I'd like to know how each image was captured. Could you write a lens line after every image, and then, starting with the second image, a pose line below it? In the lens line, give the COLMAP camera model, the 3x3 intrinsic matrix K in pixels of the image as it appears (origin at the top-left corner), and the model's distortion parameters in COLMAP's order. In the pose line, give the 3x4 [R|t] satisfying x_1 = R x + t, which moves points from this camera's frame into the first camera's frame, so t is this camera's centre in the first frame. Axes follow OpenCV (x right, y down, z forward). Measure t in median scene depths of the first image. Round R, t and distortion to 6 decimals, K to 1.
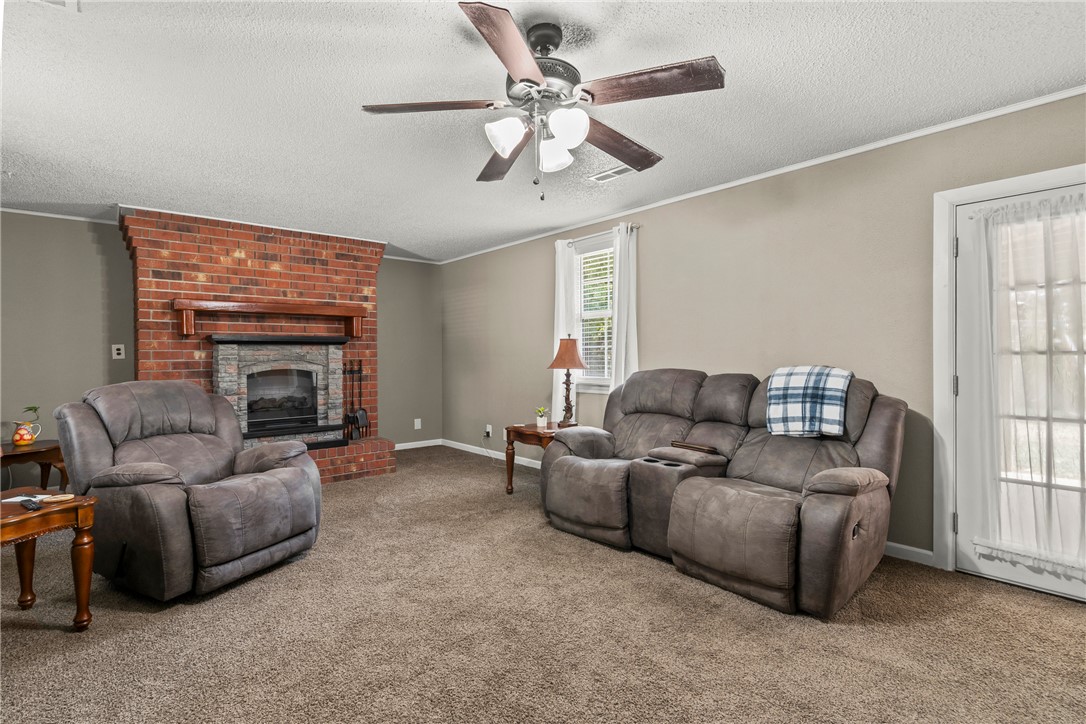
lens RADIAL K [[497.7, 0, 538.4], [0, 497.7, 361.4], [0, 0, 1]] dist [0.000652, 0.000901]
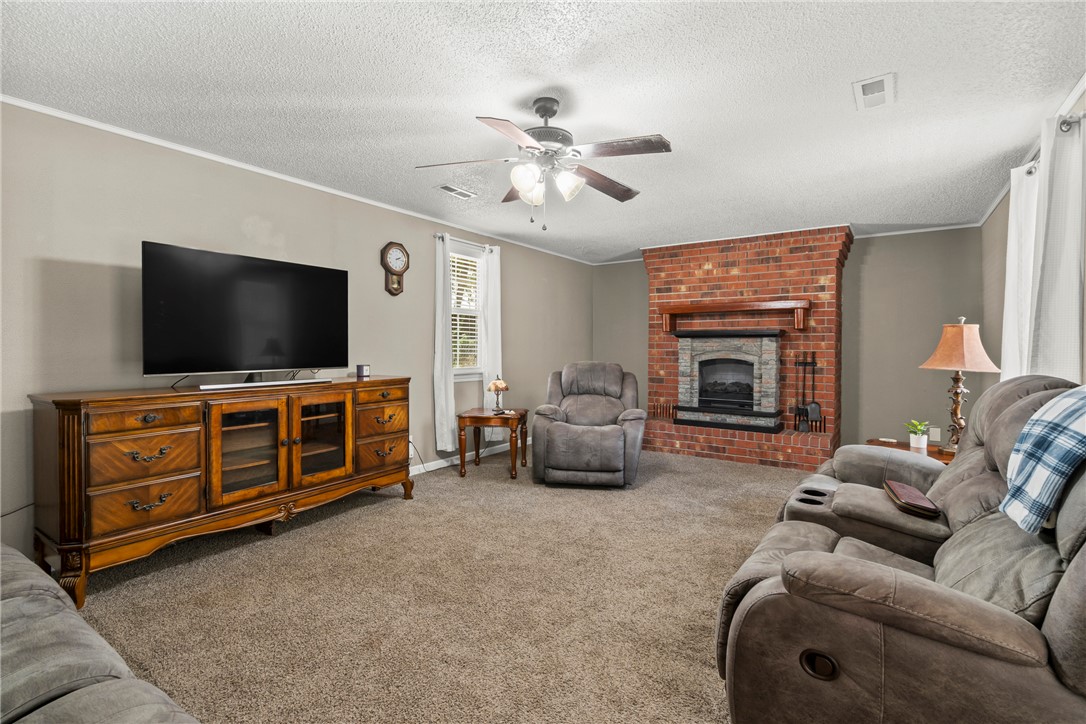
lens RADIAL K [[497.7, 0, 538.4], [0, 497.7, 354.6], [0, 0, 1]] dist [0.000652, 0.000901]
pose [[0.269565, 0.022942, -0.962709, 0.488917], [-0.018842, 0.999650, 0.018546, -0.006676], [0.962798, 0.013140, 0.269903, 0.241933]]
